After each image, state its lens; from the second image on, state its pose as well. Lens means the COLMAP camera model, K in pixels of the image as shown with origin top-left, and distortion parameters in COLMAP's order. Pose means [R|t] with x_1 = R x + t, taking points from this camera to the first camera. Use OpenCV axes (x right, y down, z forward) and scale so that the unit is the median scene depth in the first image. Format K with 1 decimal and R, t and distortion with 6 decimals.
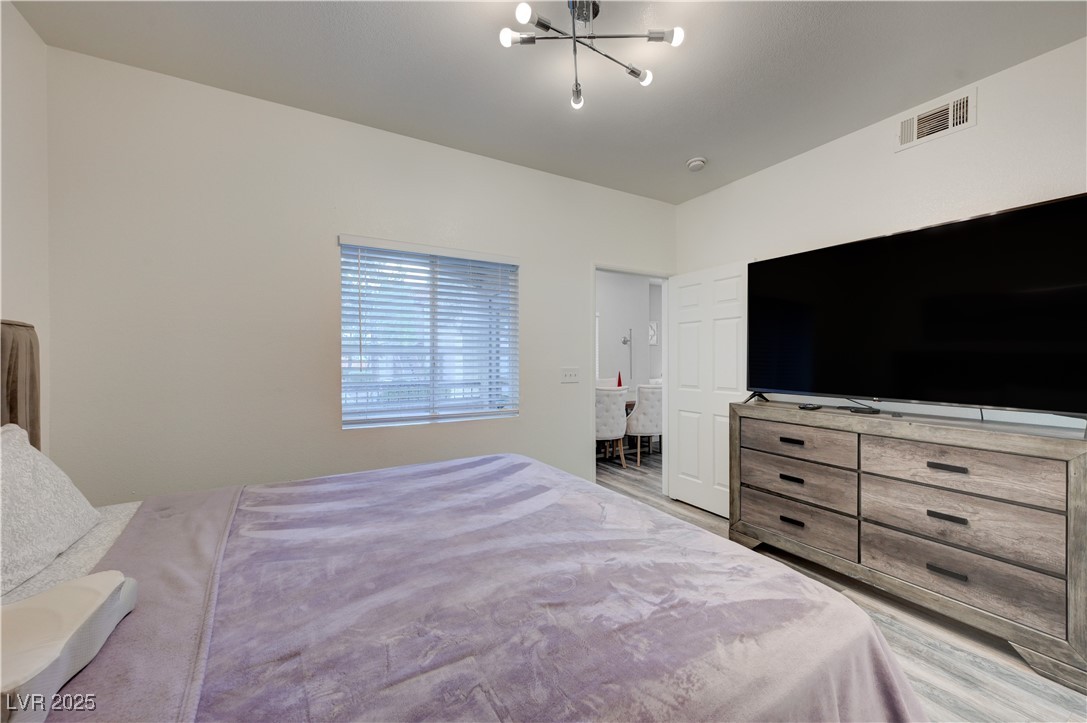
lens RADIAL K [[426.2, 0, 546.0], [0, 426.2, 366.5], [0, 0, 1]] dist [0.000638, 0.000113]
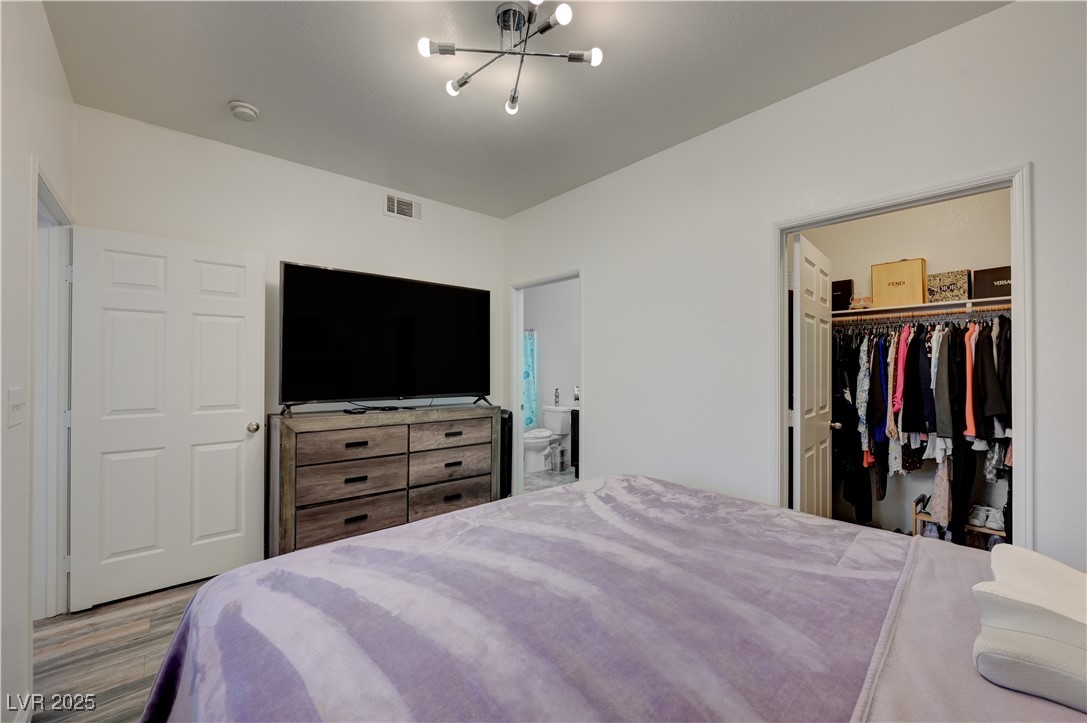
lens RADIAL K [[430.0, 0, 547.6], [0, 430.0, 371.0], [0, 0, 1]] dist [0.000579, 0.000041]
pose [[-0.196962, -0.003673, 0.980404, -0.644471], [0.016118, 0.999846, 0.006984, -0.011993], [-0.980279, 0.017178, -0.196873, 0.806126]]
